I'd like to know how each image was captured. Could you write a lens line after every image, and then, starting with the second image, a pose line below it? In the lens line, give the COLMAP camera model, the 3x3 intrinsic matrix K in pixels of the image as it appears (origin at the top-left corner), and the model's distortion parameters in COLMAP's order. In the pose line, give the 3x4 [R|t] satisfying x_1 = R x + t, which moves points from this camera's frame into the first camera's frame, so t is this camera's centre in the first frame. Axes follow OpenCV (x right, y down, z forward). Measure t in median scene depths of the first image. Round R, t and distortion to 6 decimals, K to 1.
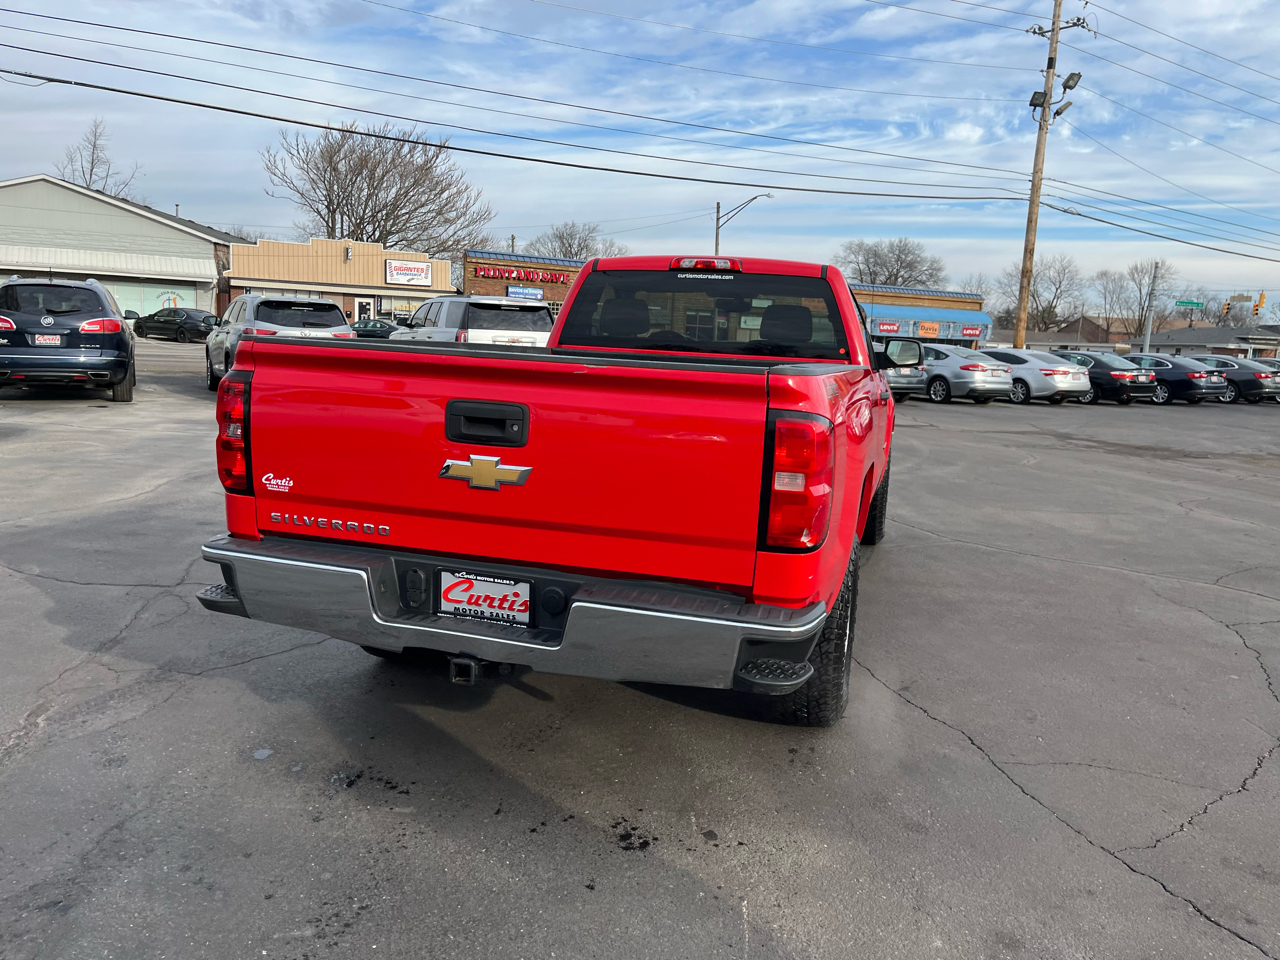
lens RADIAL K [[969.4, 0, 650.5], [0, 969.4, 469.8], [0, 0, 1]] dist [0.071292, -0.087901]
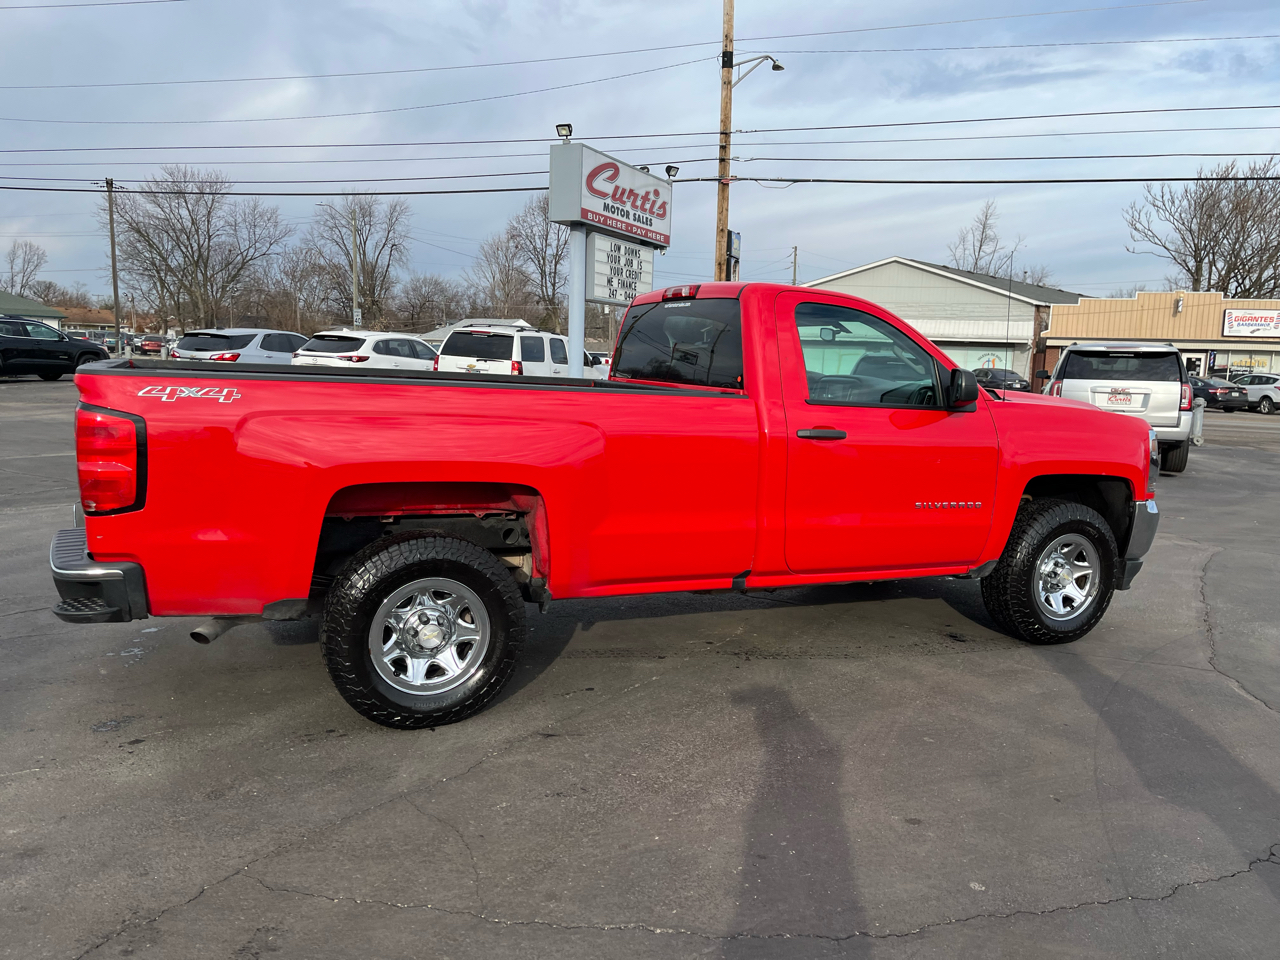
lens RADIAL K [[969.4, 0, 652.2], [0, 969.4, 484.0], [0, 0, 1]] dist [0.071292, -0.087901]
pose [[0.646298, 0.075213, -0.759370, 0.098410], [-0.111903, 0.993714, 0.003183, -0.002509], [0.754836, 0.082919, 0.650651, 0.044519]]
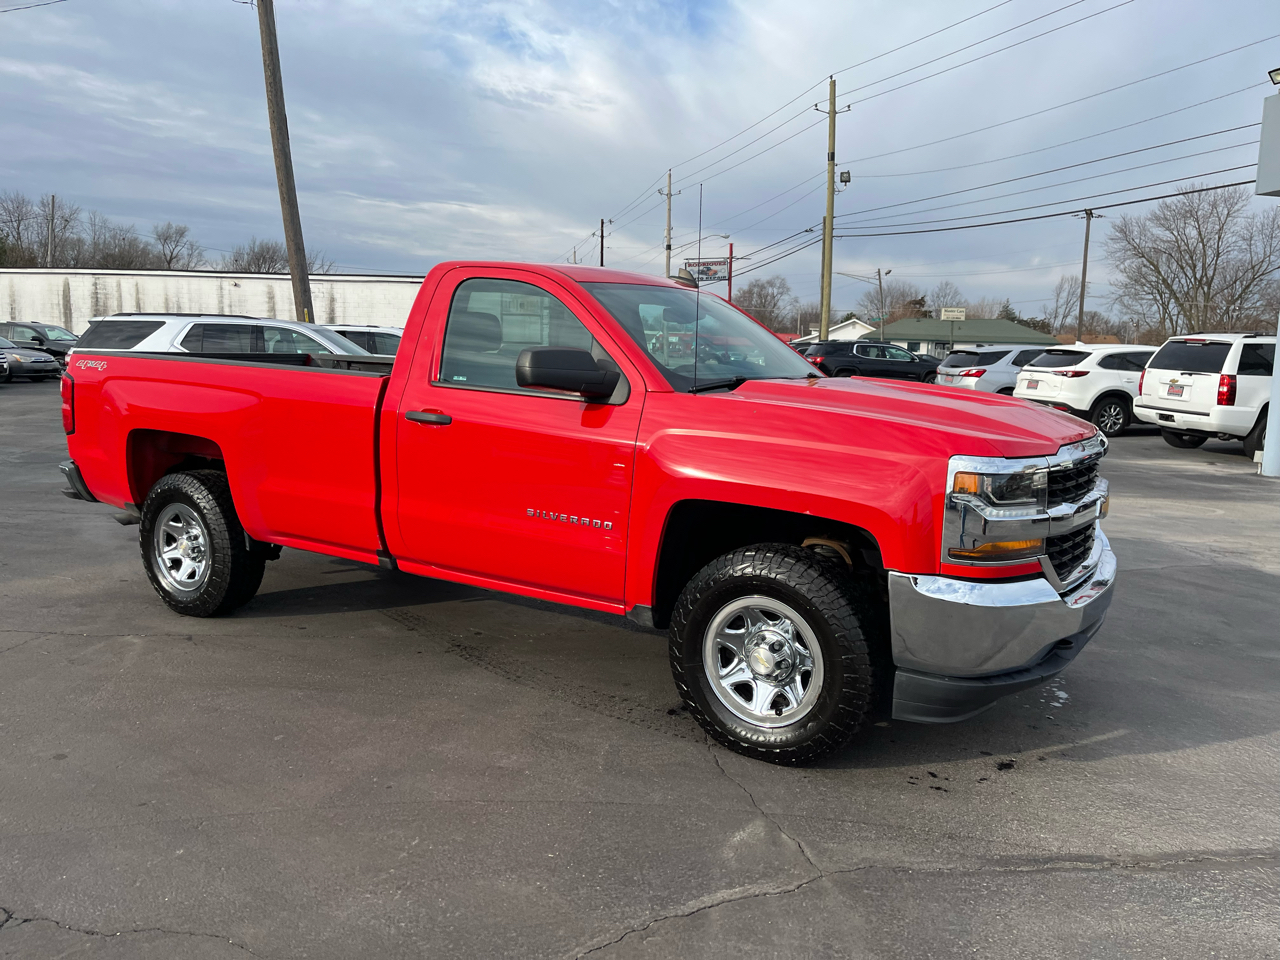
lens RADIAL K [[969.4, 0, 651.0], [0, 969.4, 491.7], [0, 0, 1]] dist [0.071292, -0.087901]
pose [[-0.271299, 0.085894, -0.958655, 0.118937], [-0.174931, 0.975021, 0.136866, -0.019746], [0.946465, 0.204830, -0.249497, 0.173842]]
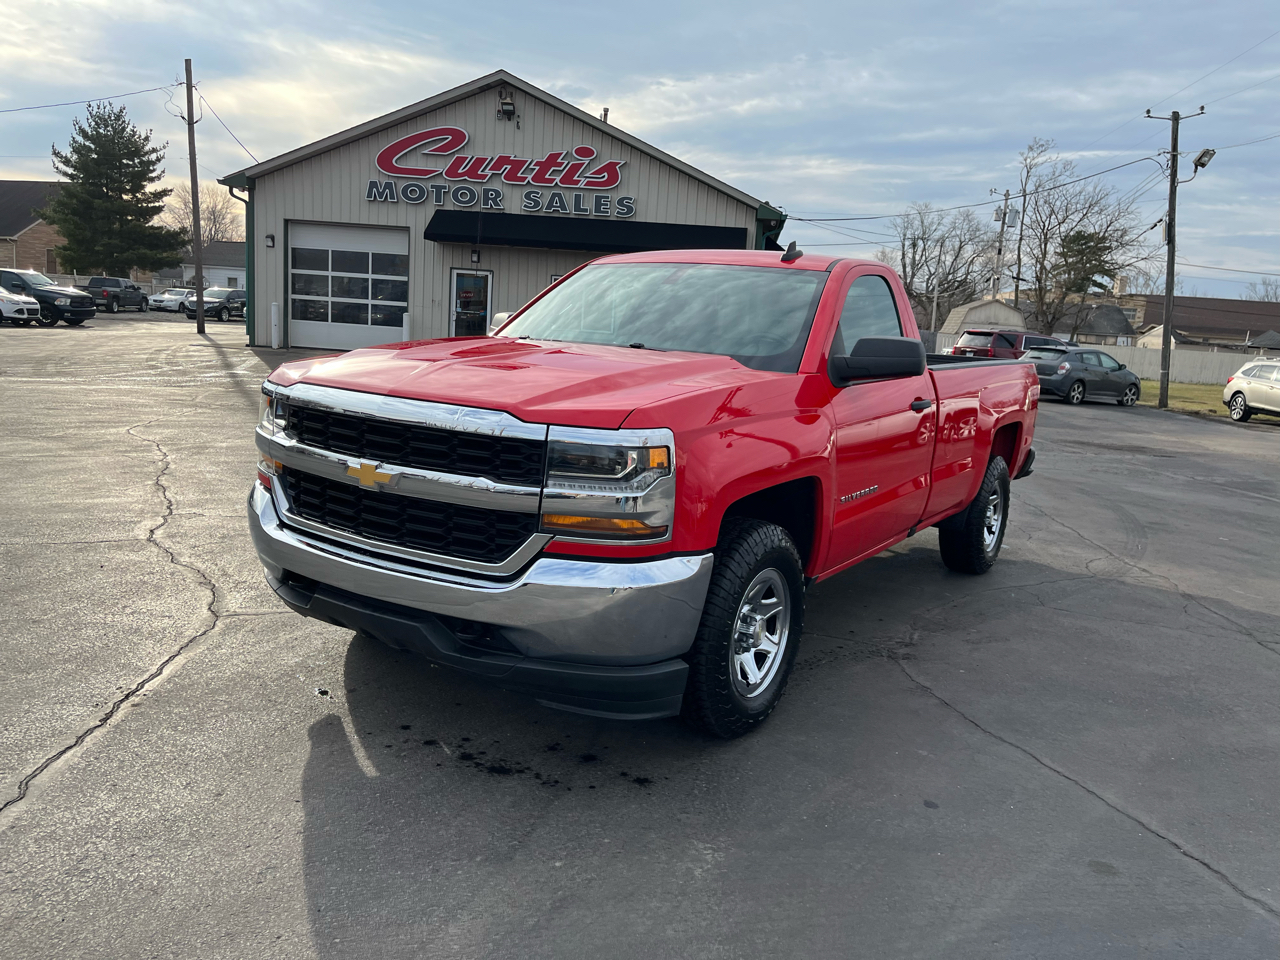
lens RADIAL K [[969.4, 0, 651.0], [0, 969.4, 480.0], [0, 0, 1]] dist [0.071292, -0.087901]
pose [[-0.947480, -0.158895, 0.277550, -0.017424], [-0.069029, 0.948994, 0.307644, -0.037720], [-0.312277, 0.272328, -0.910121, 0.252032]]
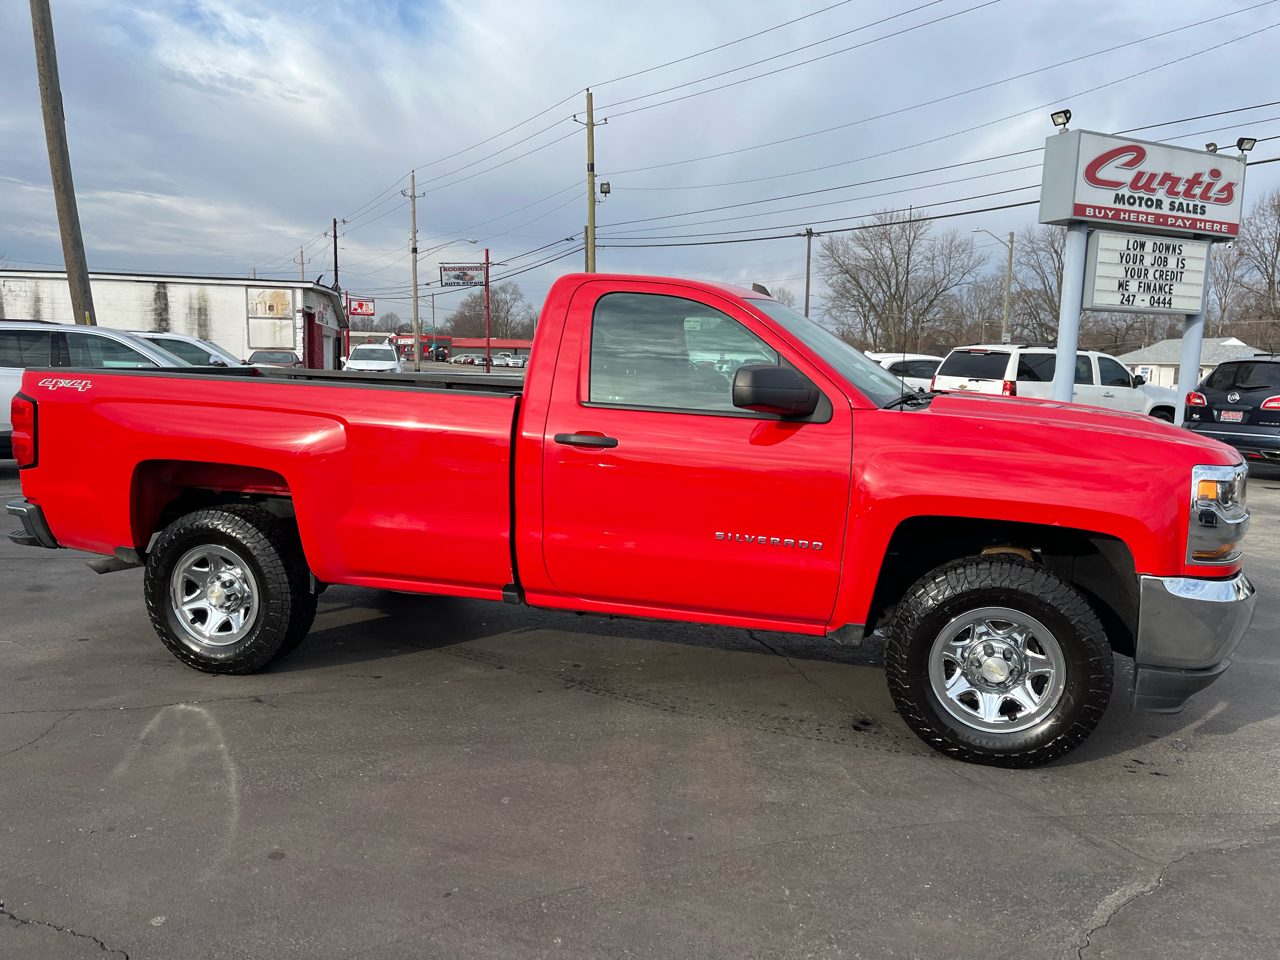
lens RADIAL K [[969.4, 0, 652.2], [0, 969.4, 489.3], [0, 0, 1]] dist [0.071292, -0.087901]
pose [[0.001646, 0.083103, -0.996540, 0.122178], [-0.166131, 0.982715, 0.081675, -0.013633], [0.986102, 0.165422, 0.015424, 0.132043]]
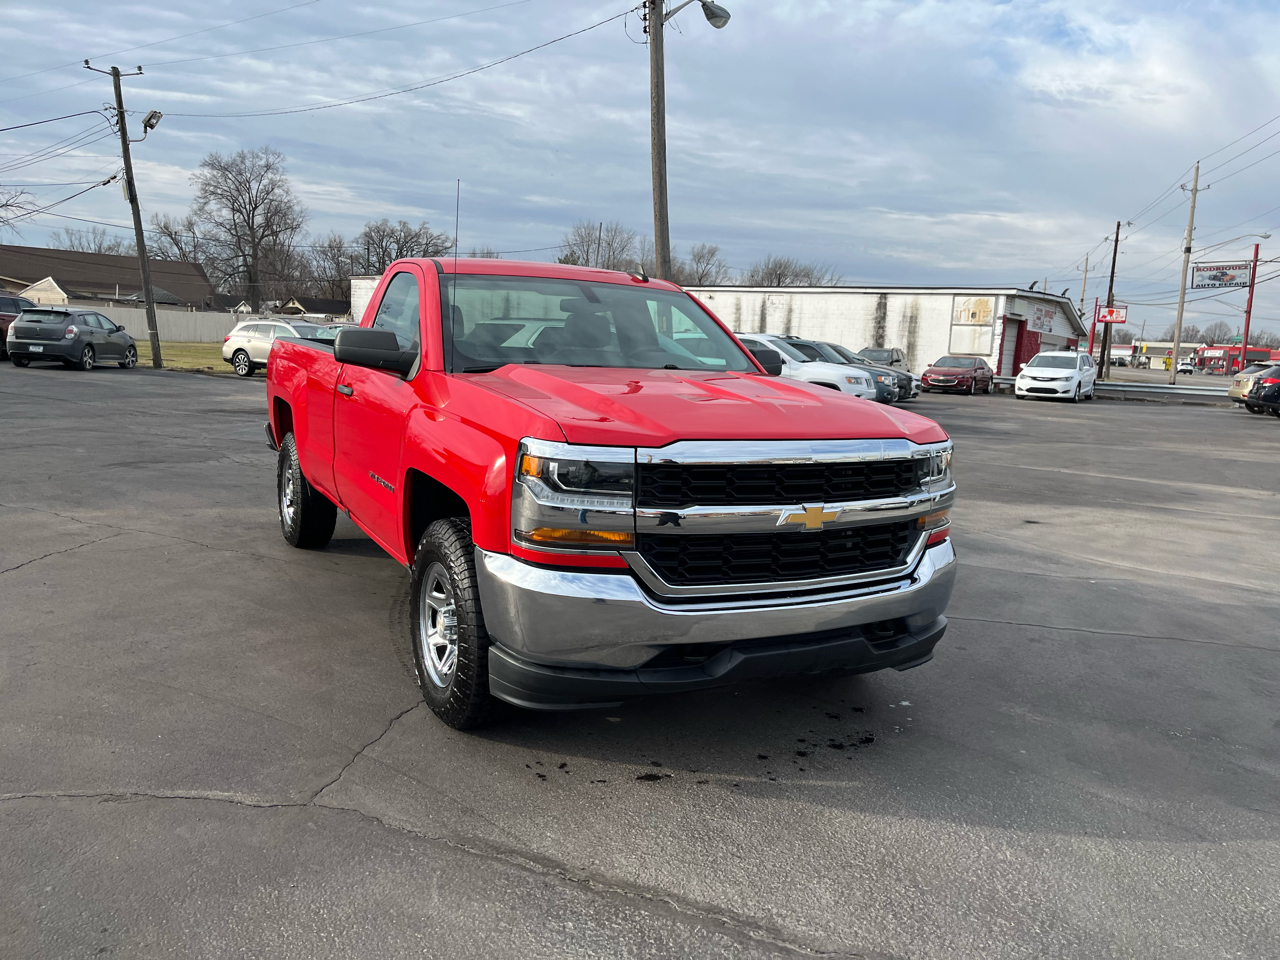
lens RADIAL K [[969.4, 0, 650.9], [0, 969.4, 490.0], [0, 0, 1]] dist [0.071292, -0.087901]
pose [[-0.705175, 0.023792, -0.708634, 0.087469], [-0.183837, 0.959124, 0.215141, -0.029987], [0.684787, 0.281985, -0.671976, 0.233170]]
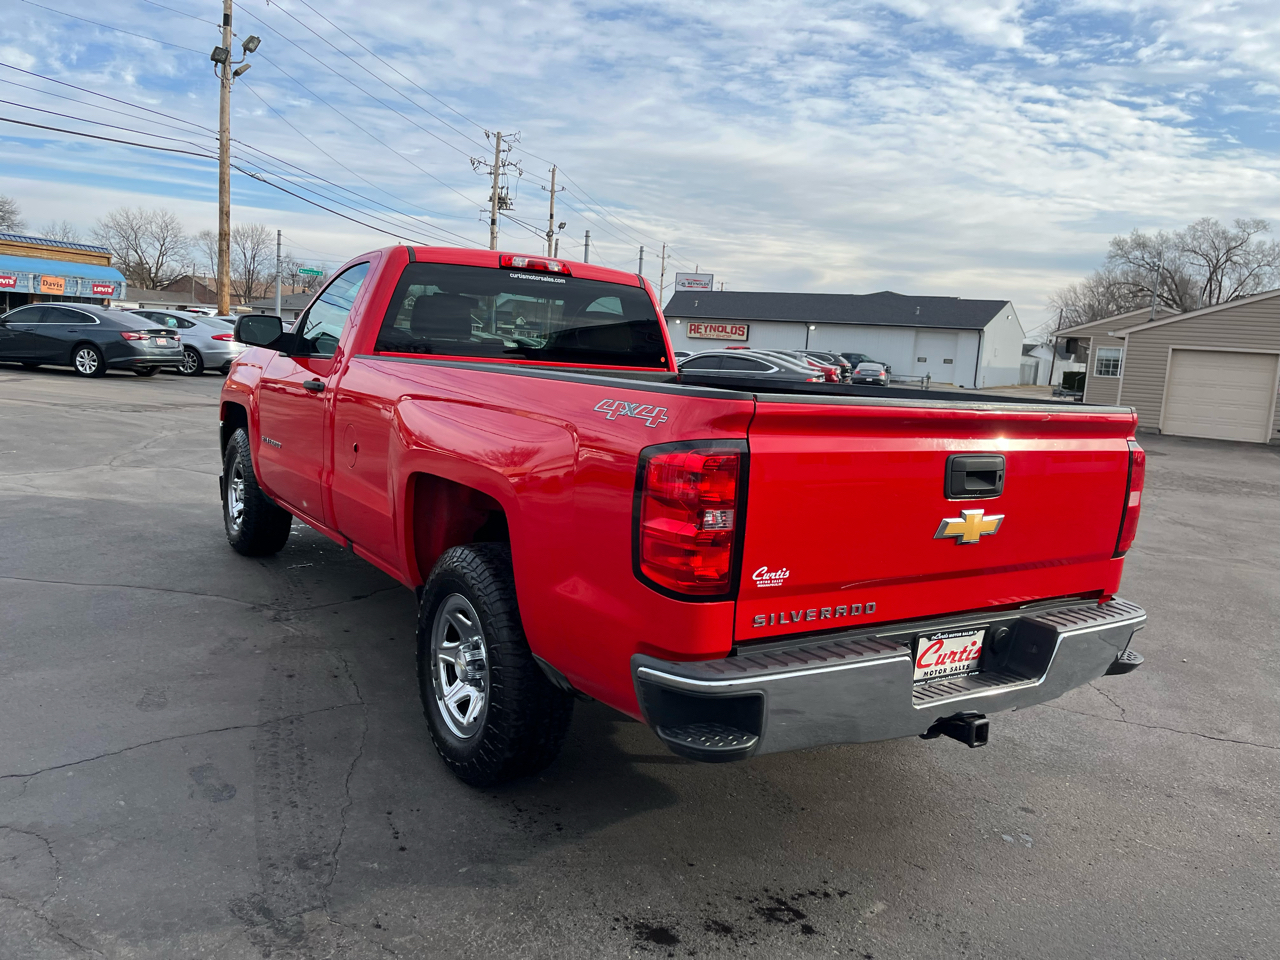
lens RADIAL K [[969.4, 0, 647.6], [0, 969.4, 468.6], [0, 0, 1]] dist [0.071292, -0.087901]
pose [[0.650830, -0.100767, 0.752507, -0.072676], [0.071025, 0.994887, 0.071795, -0.009692], [-0.755894, 0.006720, 0.654660, 0.039535]]
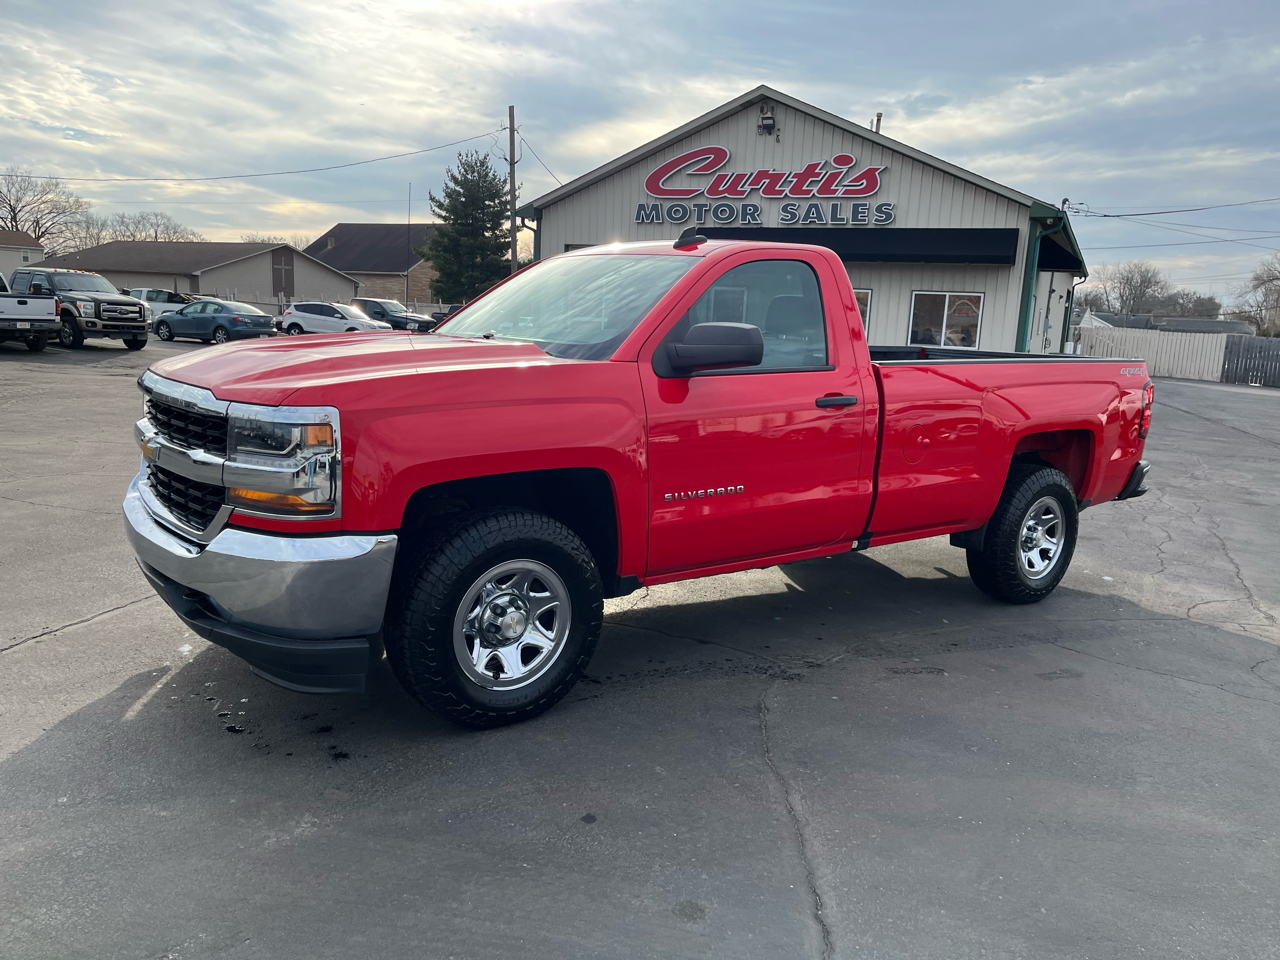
lens RADIAL K [[969.4, 0, 650.7], [0, 969.4, 489.8], [0, 0, 1]] dist [0.071292, -0.087901]
pose [[-0.793348, -0.190841, 0.578083, -0.058945], [-0.001428, 0.950174, 0.311718, -0.036349], [-0.608767, 0.246475, -0.754090, 0.228328]]
